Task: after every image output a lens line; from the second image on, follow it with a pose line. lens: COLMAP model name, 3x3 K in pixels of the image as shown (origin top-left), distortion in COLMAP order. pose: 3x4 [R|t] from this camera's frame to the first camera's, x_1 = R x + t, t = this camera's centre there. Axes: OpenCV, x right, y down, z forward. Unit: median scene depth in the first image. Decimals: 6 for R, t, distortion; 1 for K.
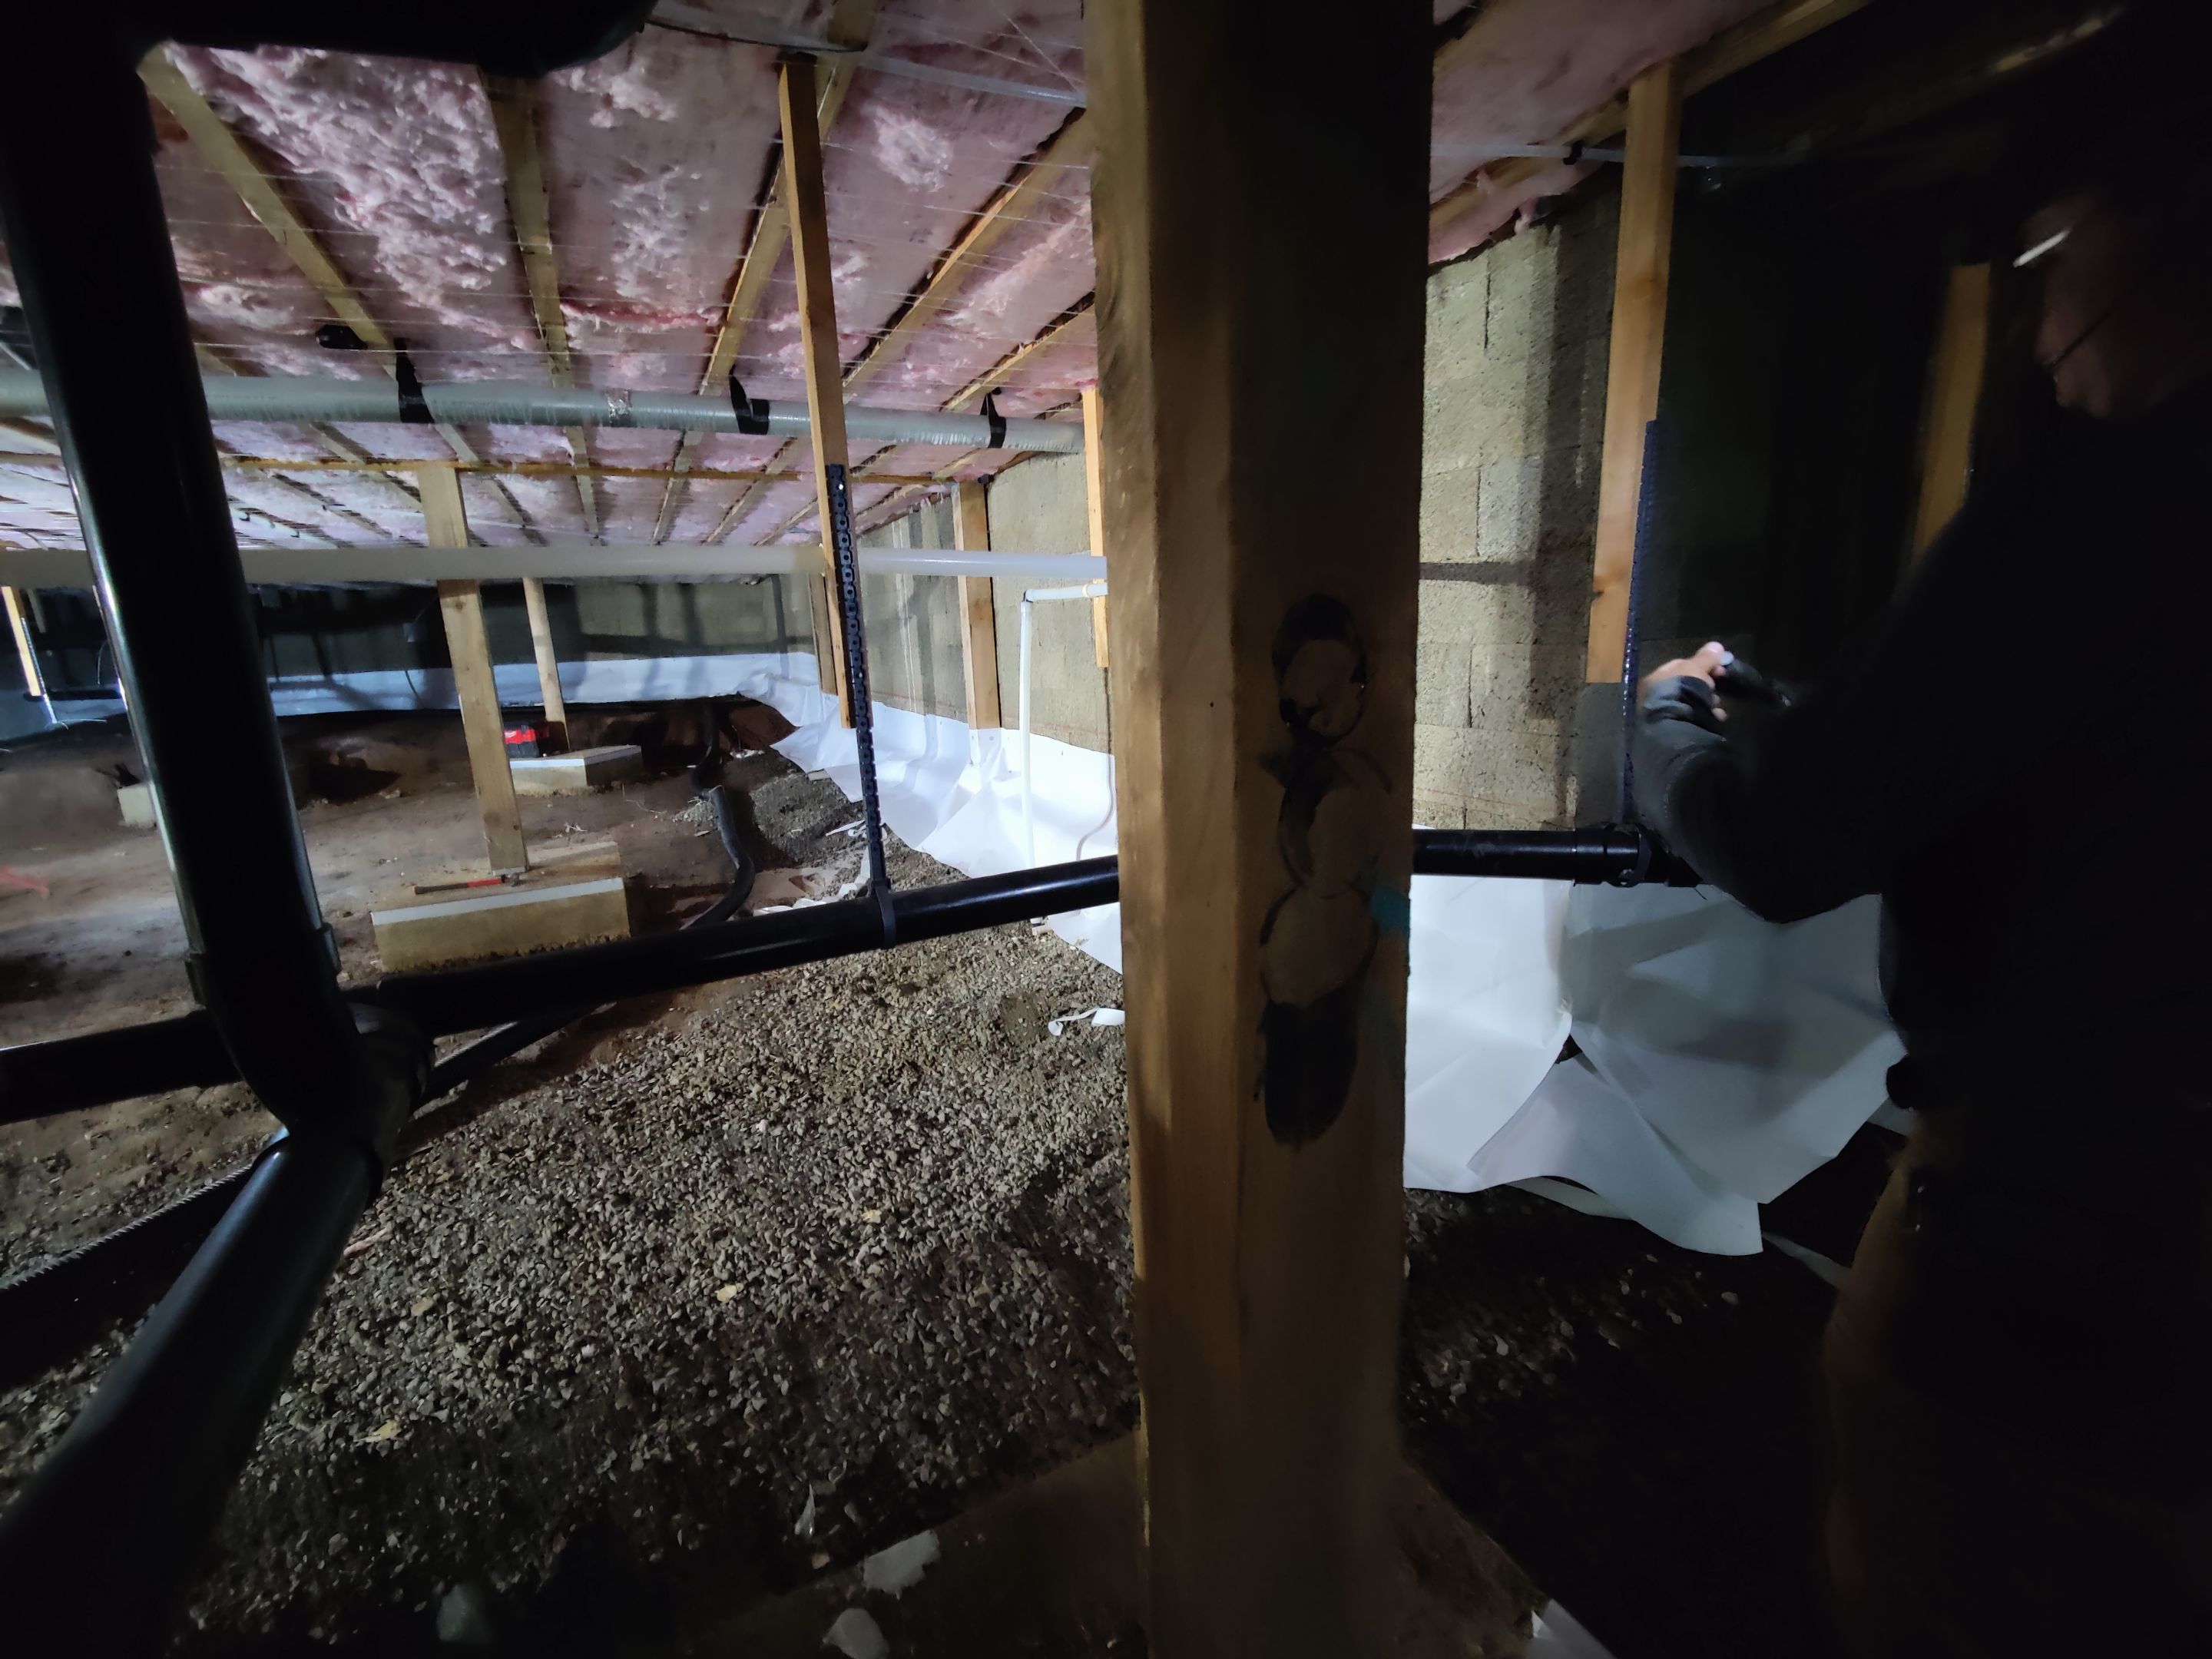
lens RADIAL K [[953.2, 0, 1108.3], [0, 953.2, 833.3], [0, 0, 1]] dist [-0.002399, -0.002535]
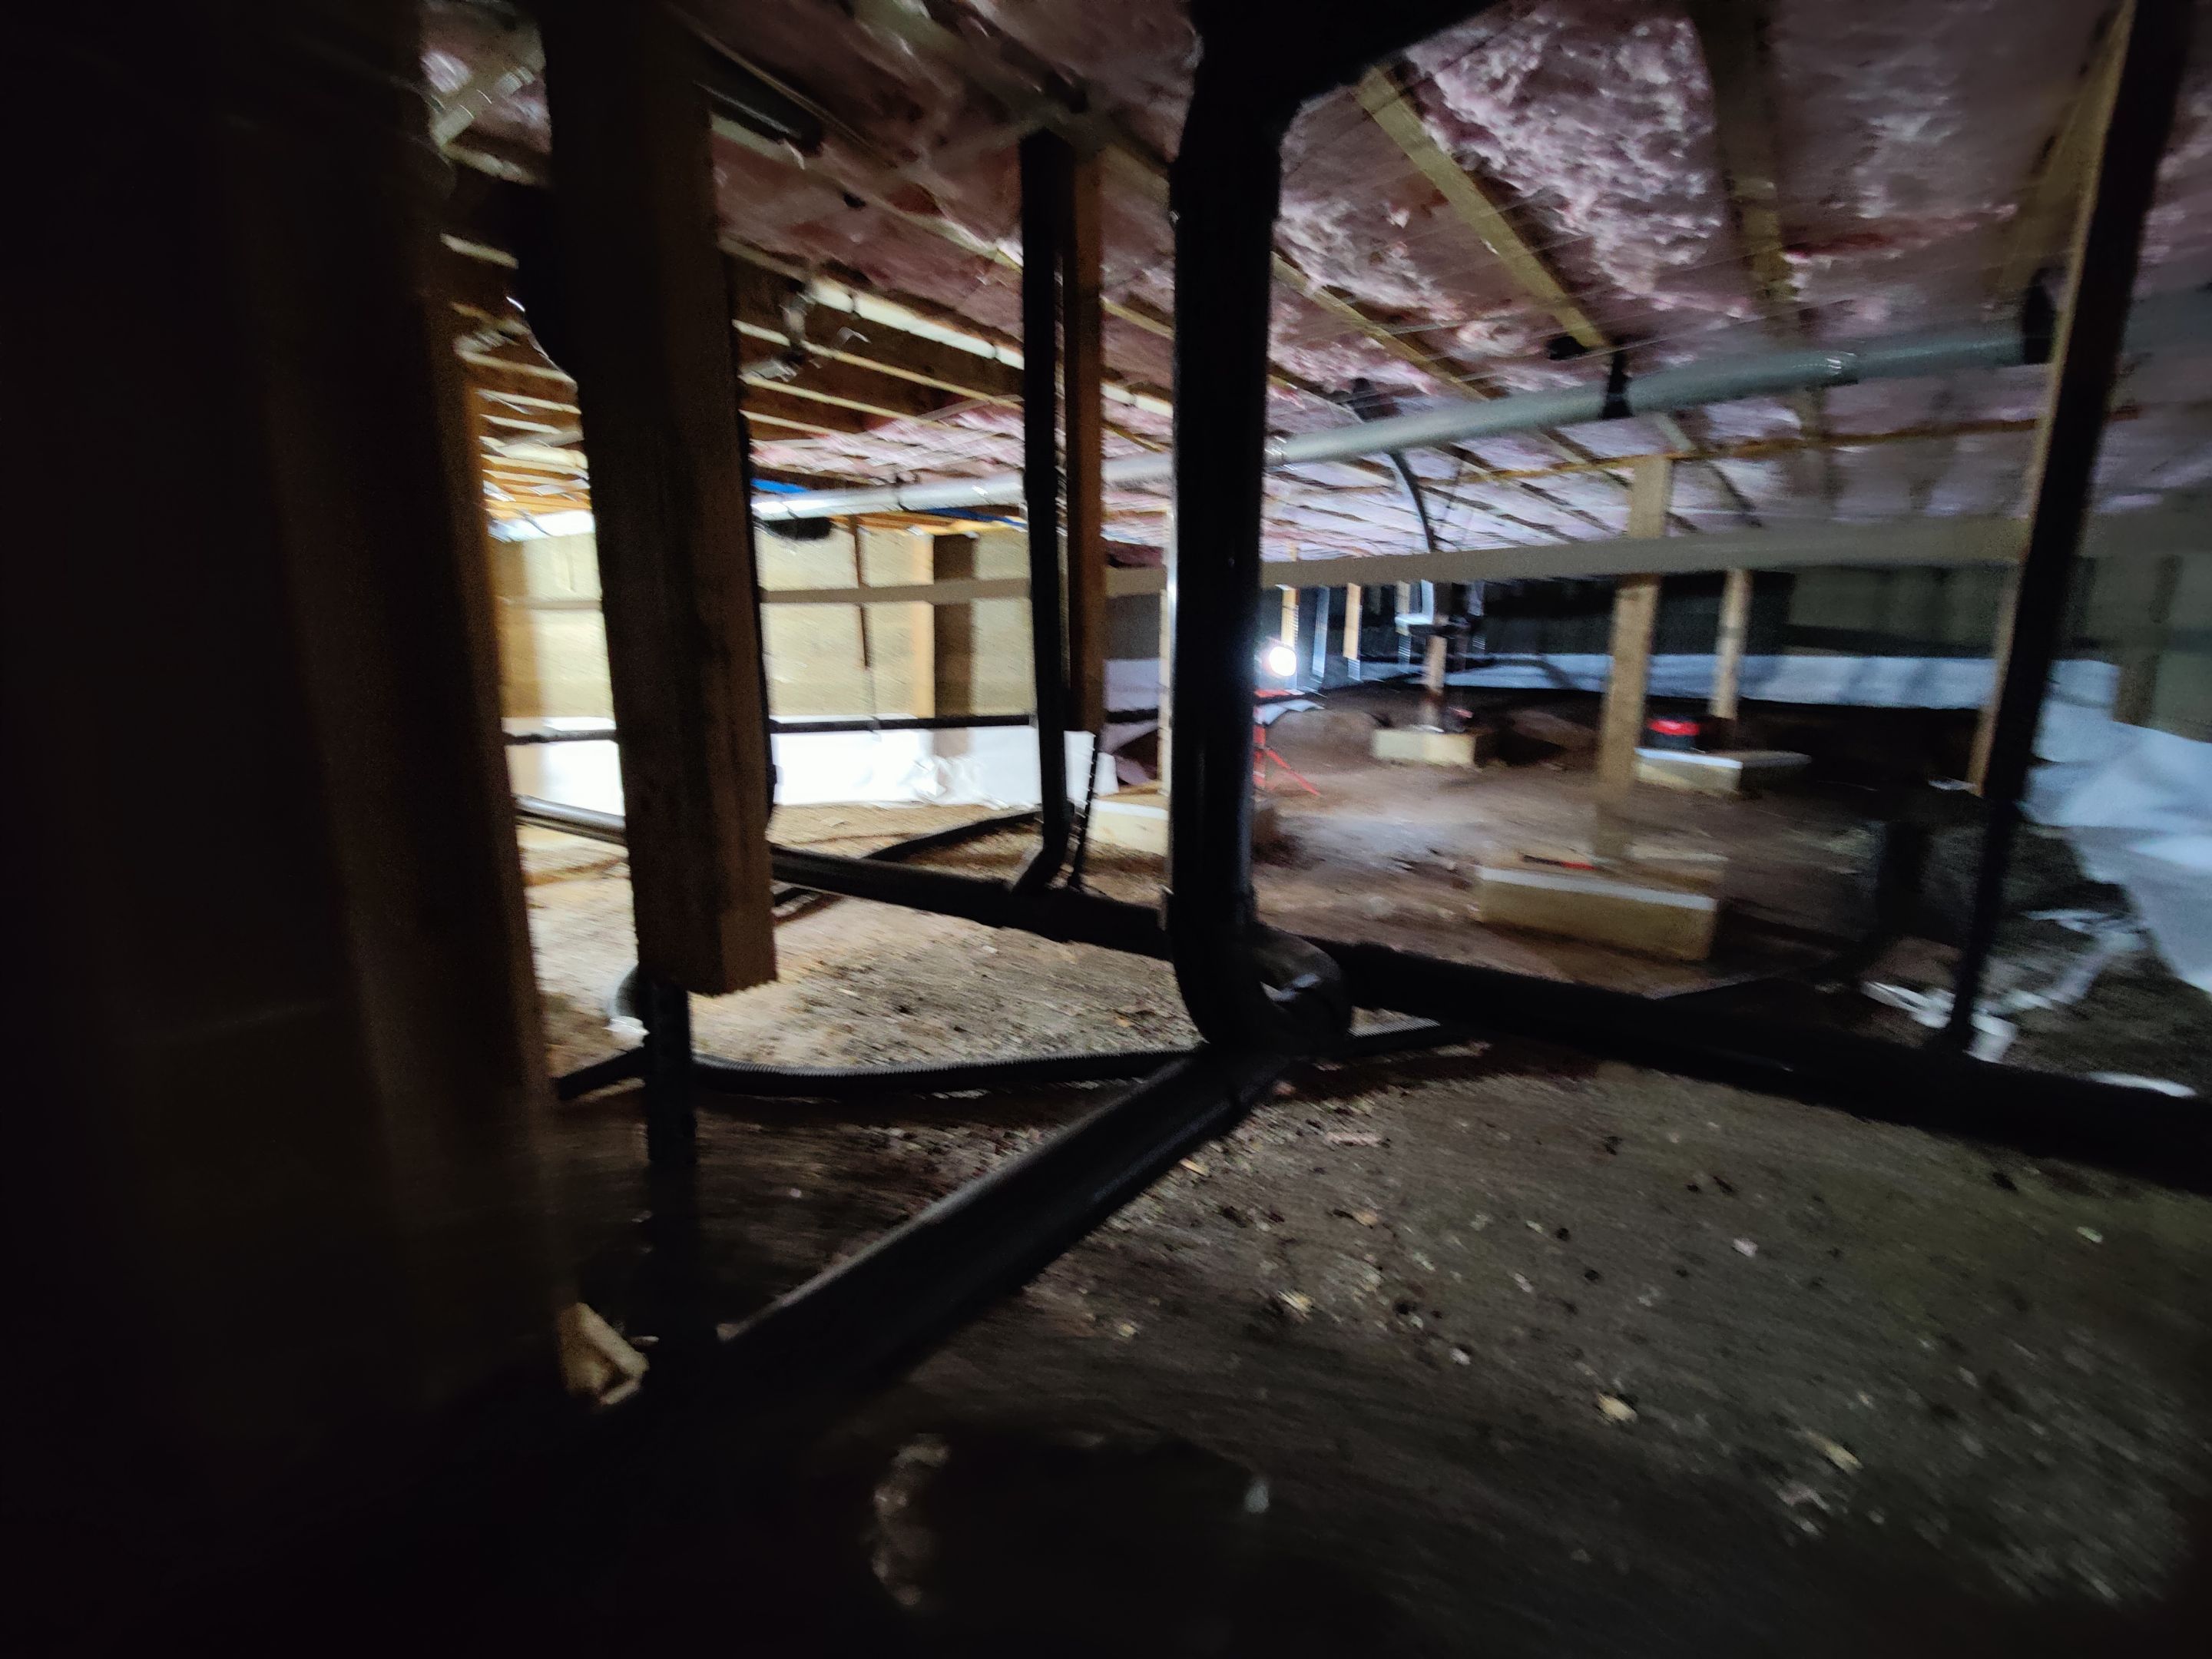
lens RADIAL K [[953.2, 0, 1107.3], [0, 953.2, 830.3], [0, 0, 1]] dist [-0.002399, -0.002535]
pose [[0.437511, 0.215494, -0.873010, 0.023387], [-0.208732, 0.968680, 0.134503, -0.026795], [0.874652, 0.123378, 0.468788, 0.099624]]
